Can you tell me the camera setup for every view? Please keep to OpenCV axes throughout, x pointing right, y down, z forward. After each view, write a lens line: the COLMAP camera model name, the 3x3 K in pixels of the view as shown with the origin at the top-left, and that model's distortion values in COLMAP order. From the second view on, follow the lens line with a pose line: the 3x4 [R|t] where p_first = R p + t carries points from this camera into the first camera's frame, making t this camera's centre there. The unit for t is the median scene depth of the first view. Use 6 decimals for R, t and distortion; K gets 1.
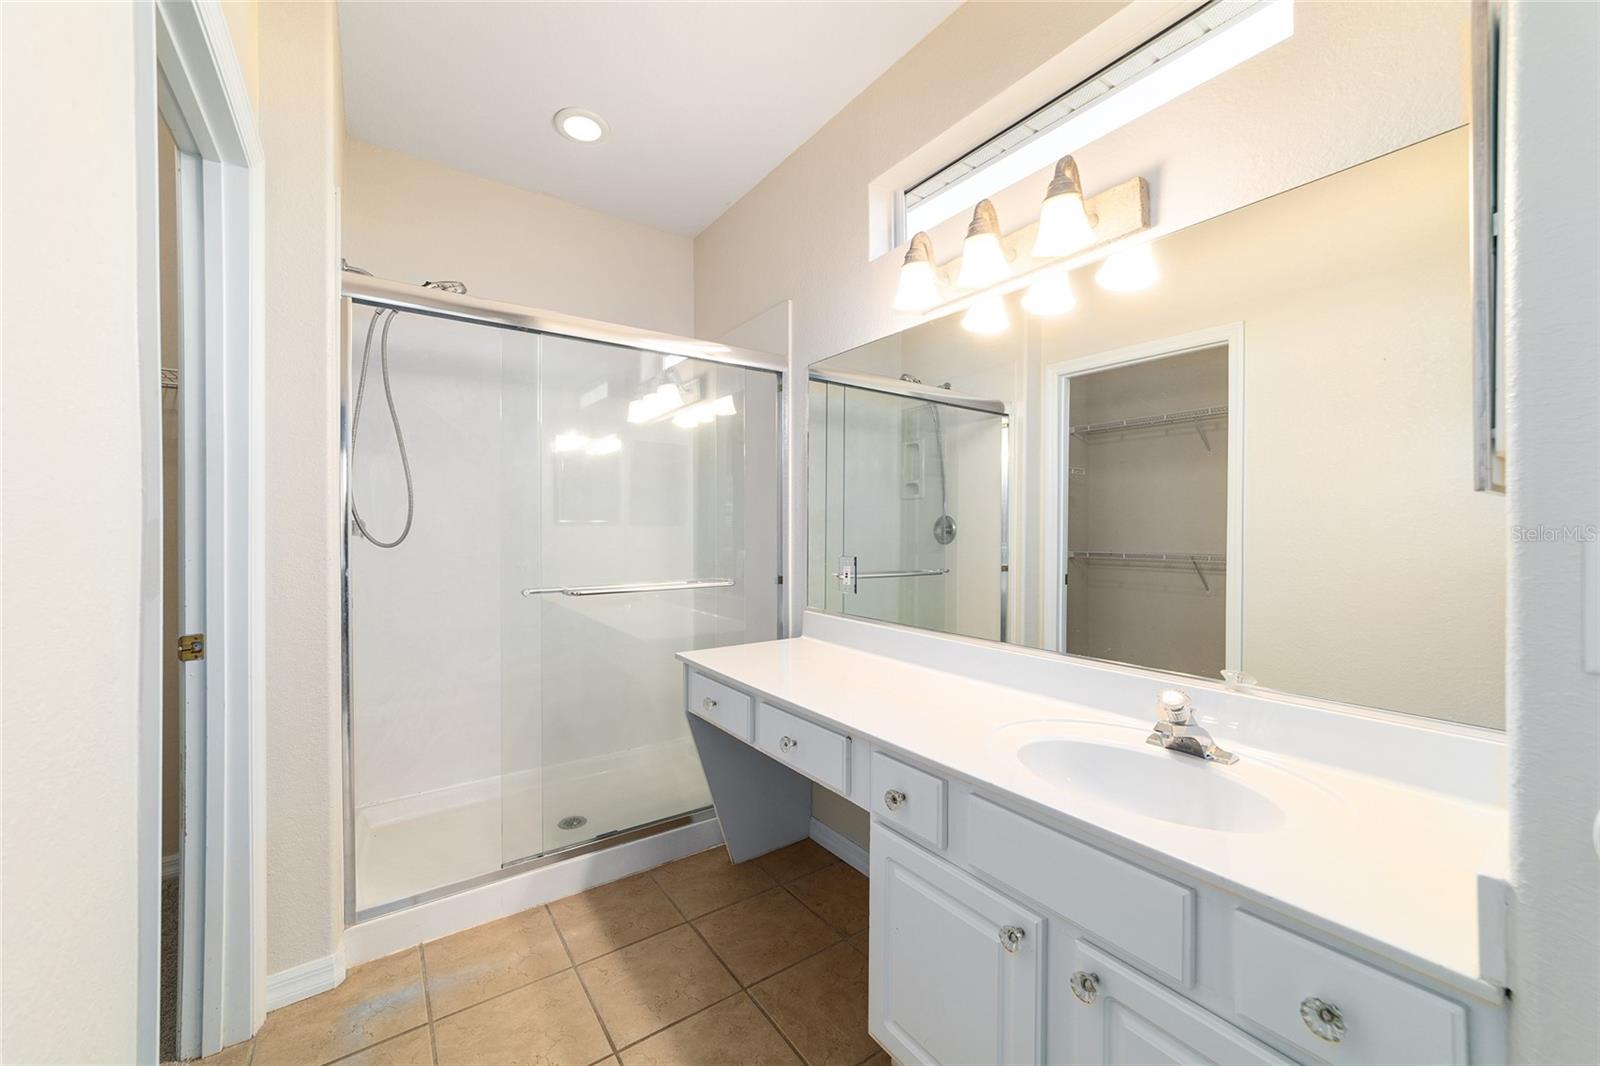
lens RADIAL K [[611.6, 0, 800.1], [0, 611.6, 528.1], [0, 0, 1]] dist [-0.013437, 0.005401]
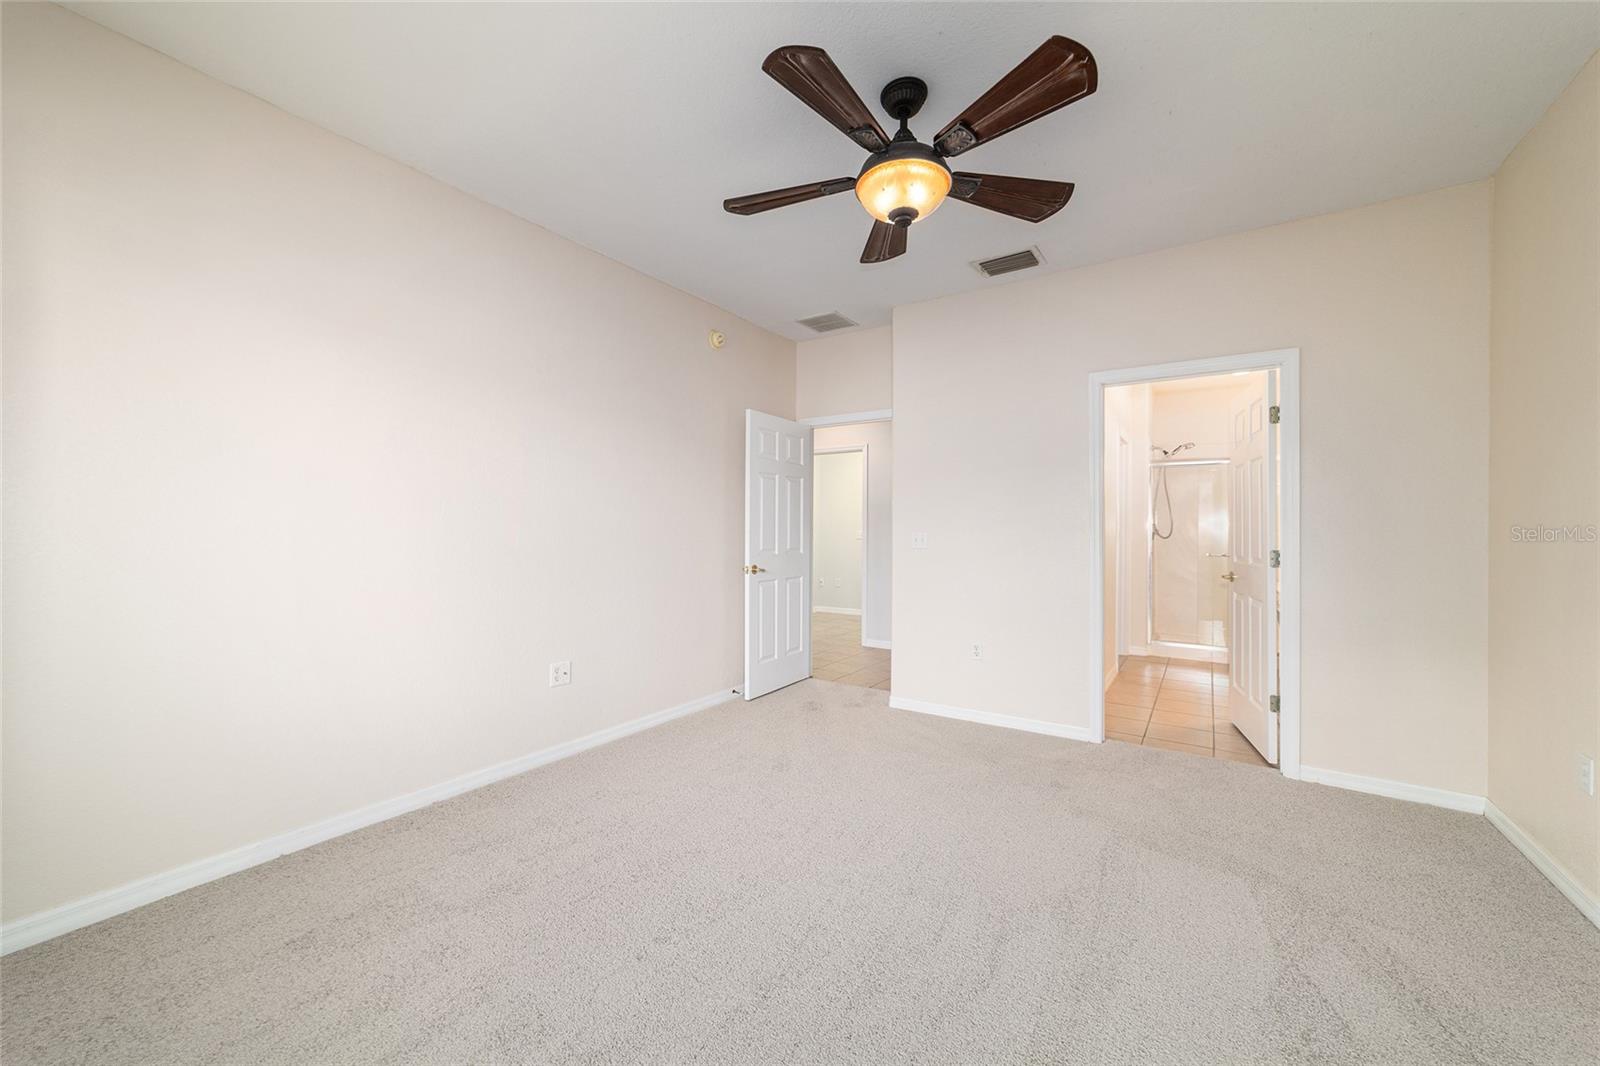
lens RADIAL K [[611.6, 0, 805.9], [0, 611.6, 534.6], [0, 0, 1]] dist [-0.013437, 0.005401]
pose [[0.372563, 0.005851, -0.927988, 1.657258], [0.001525, 0.999975, 0.006918, -0.012804], [0.928006, -0.003993, 0.372545, -2.025512]]
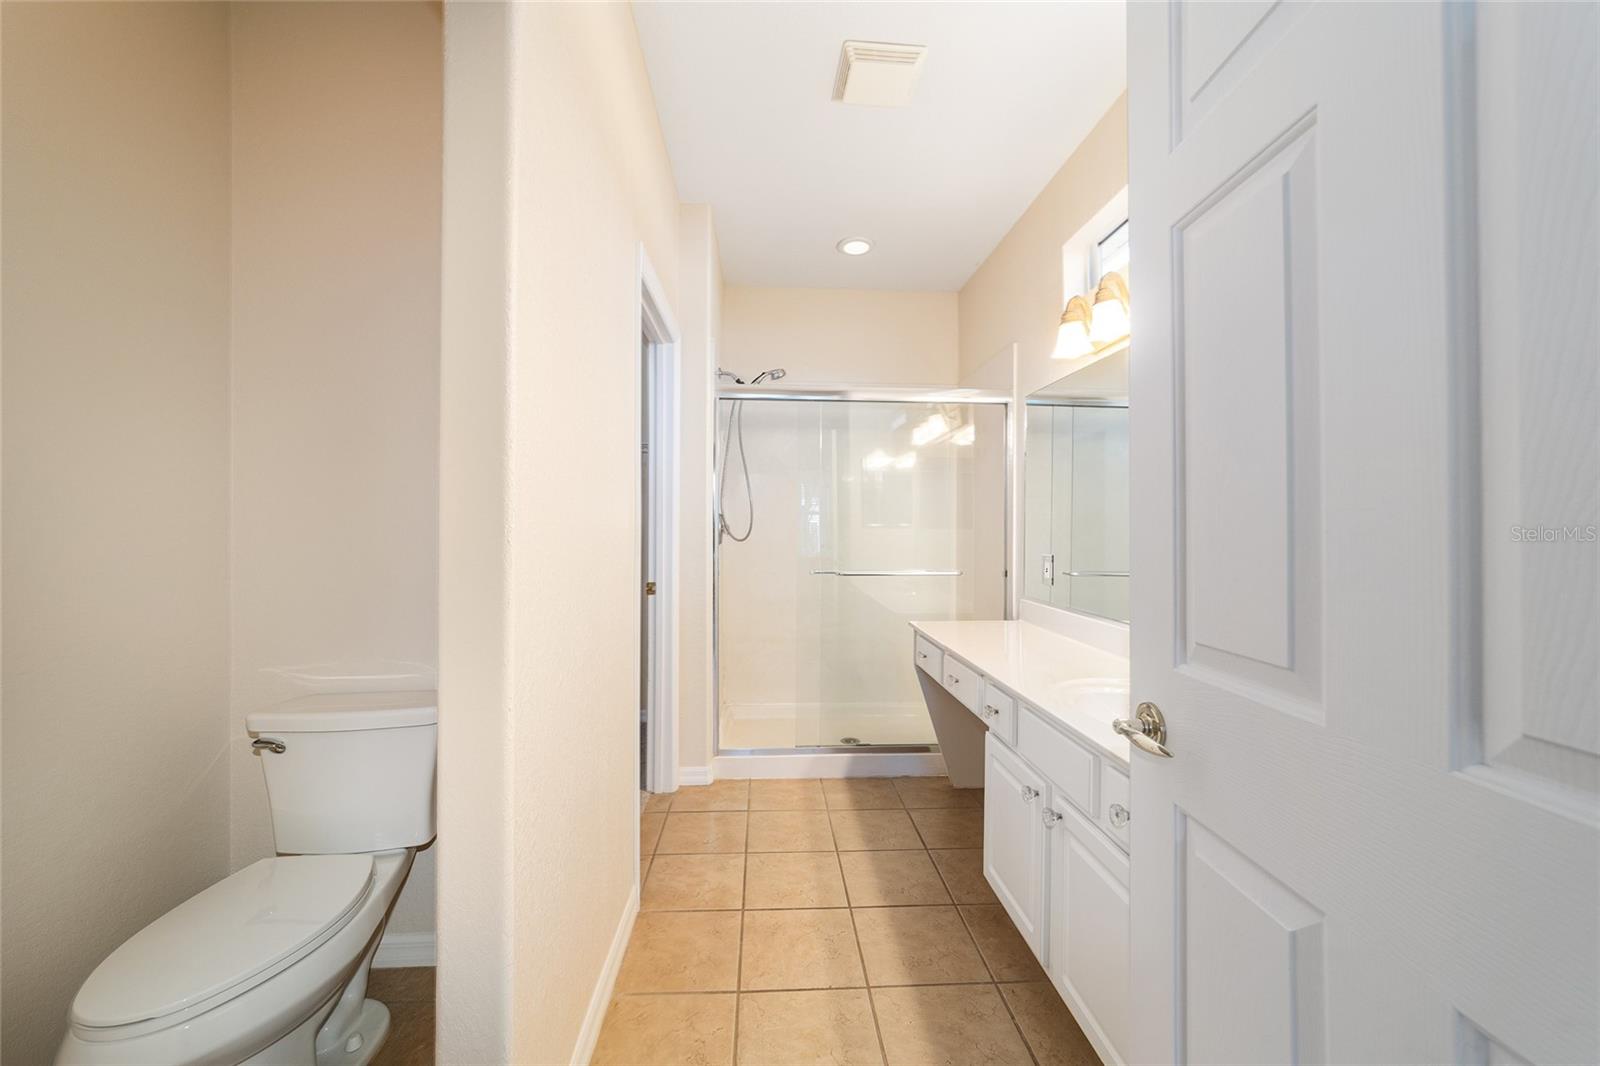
lens RADIAL K [[611.6, 0, 804.3], [0, 611.6, 529.5], [0, 0, 1]] dist [-0.013437, 0.005401]
pose [[0.853789, 0.005486, -0.520590, 0.356192], [-0.006851, 0.999976, -0.000699, -0.000315], [0.520574, 0.004163, 0.853806, -0.342176]]
